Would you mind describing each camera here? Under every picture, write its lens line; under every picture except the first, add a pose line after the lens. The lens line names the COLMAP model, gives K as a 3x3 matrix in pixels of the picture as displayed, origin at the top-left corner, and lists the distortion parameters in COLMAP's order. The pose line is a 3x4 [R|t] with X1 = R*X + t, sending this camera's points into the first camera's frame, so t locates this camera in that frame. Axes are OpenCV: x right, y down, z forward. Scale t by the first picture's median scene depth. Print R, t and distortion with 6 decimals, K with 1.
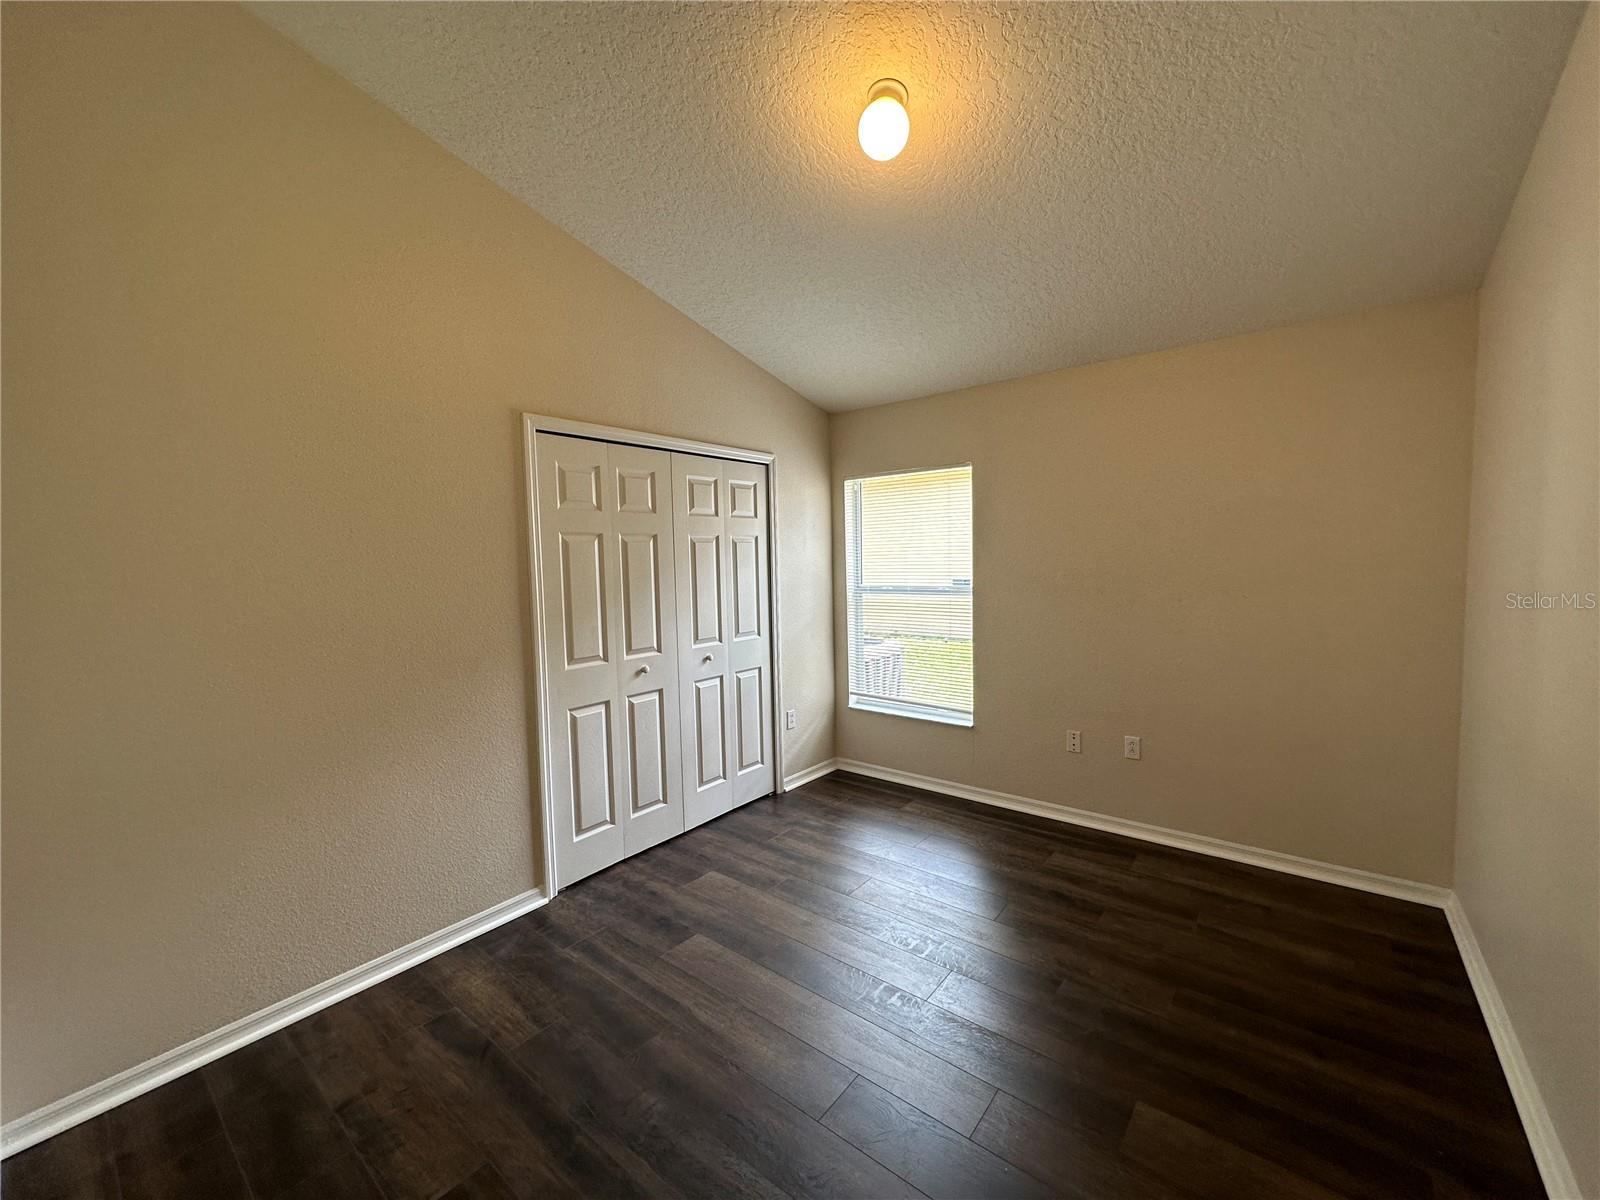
lens RADIAL K [[641.4, 0, 800.0], [0, 641.4, 600.0], [0, 0, 1]] dist [0.000352, 0.000079]
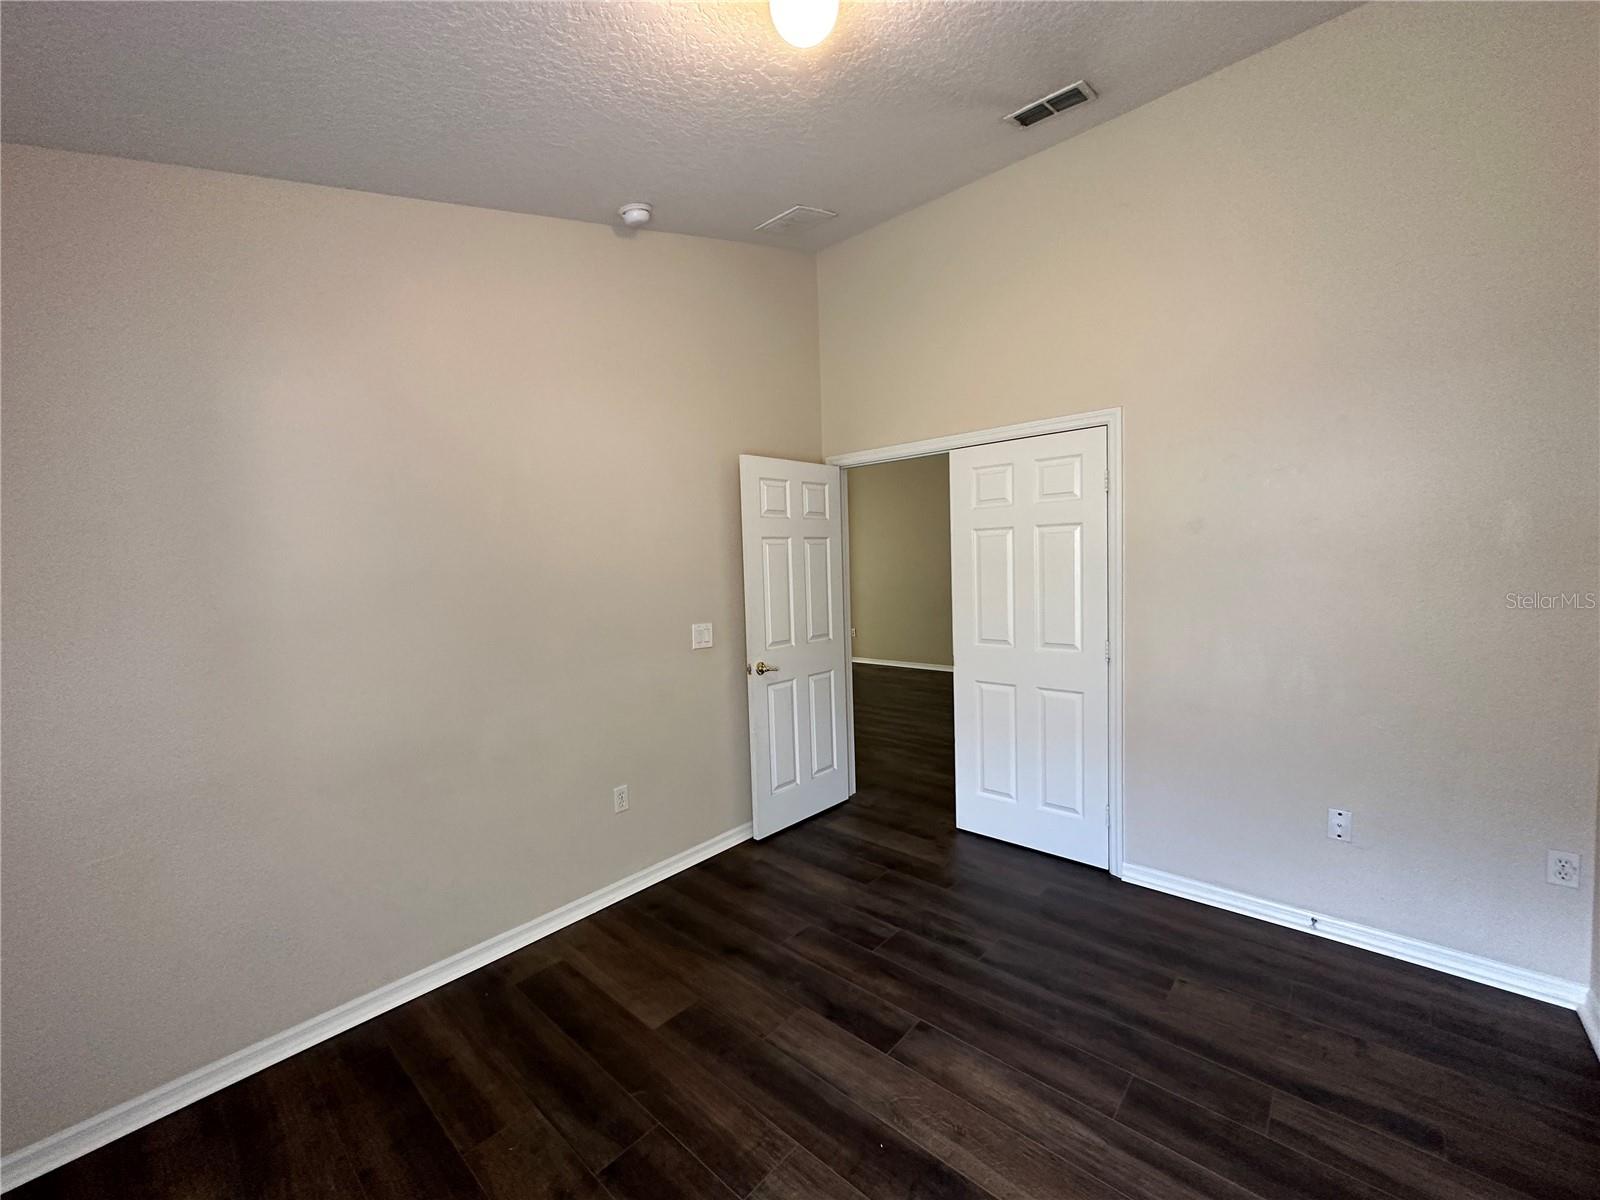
lens RADIAL K [[641.4, 0, 800.0], [0, 641.4, 600.0], [0, 0, 1]] dist [0.000352, 0.000079]
pose [[-0.996857, 0.044954, 0.065226, 0.124351], [0.052787, 0.990900, 0.123815, -0.134177], [-0.059067, 0.126869, -0.990159, 1.821599]]
